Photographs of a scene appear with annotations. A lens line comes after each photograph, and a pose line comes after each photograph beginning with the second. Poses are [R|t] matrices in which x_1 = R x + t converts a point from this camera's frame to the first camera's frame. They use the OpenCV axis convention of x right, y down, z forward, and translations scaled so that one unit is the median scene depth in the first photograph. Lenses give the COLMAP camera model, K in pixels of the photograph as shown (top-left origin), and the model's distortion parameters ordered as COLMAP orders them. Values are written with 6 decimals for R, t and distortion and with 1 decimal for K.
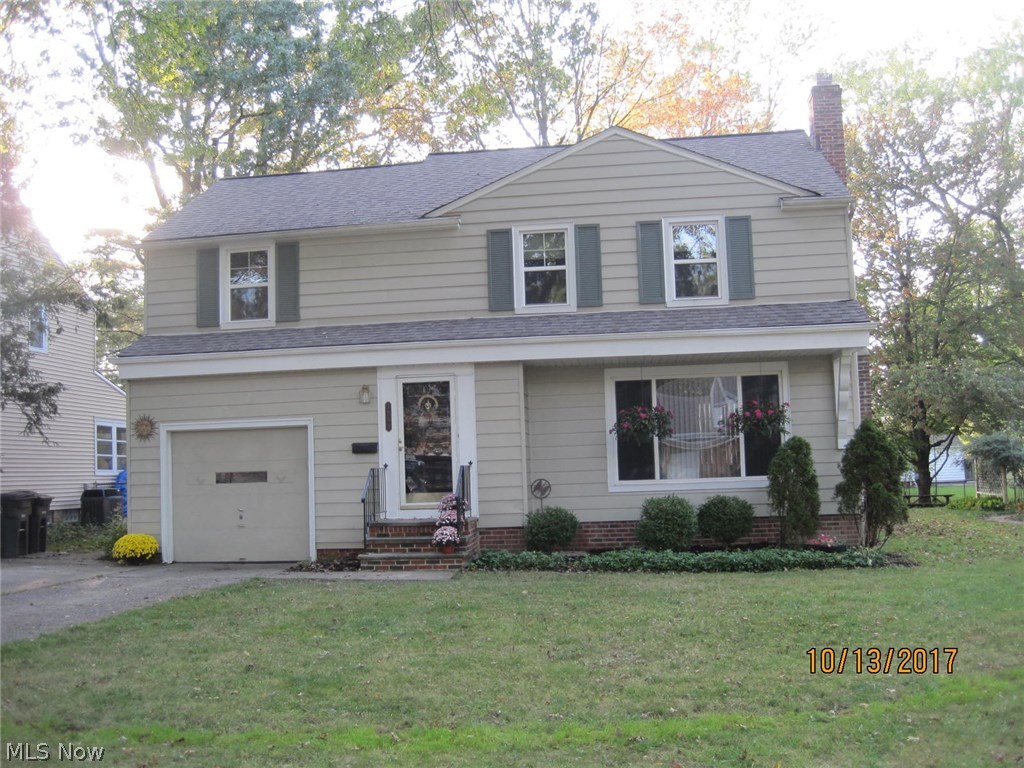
lens RADIAL K [[1039.8, 0, 512.0], [0, 1039.8, 384.0], [0, 0, 1]] dist [-0.147349, 0.007662]
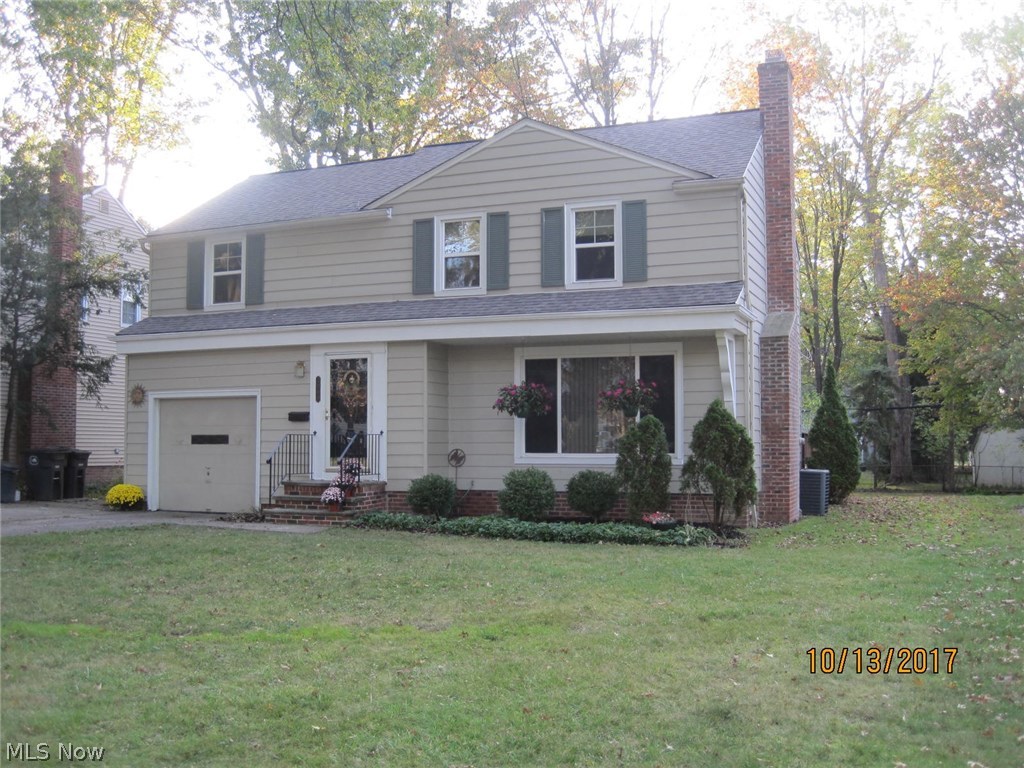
lens RADIAL K [[1039.8, 0, 512.0], [0, 1039.8, 384.0], [0, 0, 1]] dist [-0.147349, 0.007662]
pose [[0.968954, 0.015341, -0.246765, 0.358131], [-0.006910, 0.999364, 0.034996, -0.014918], [0.247145, -0.032205, 0.968443, -0.038134]]
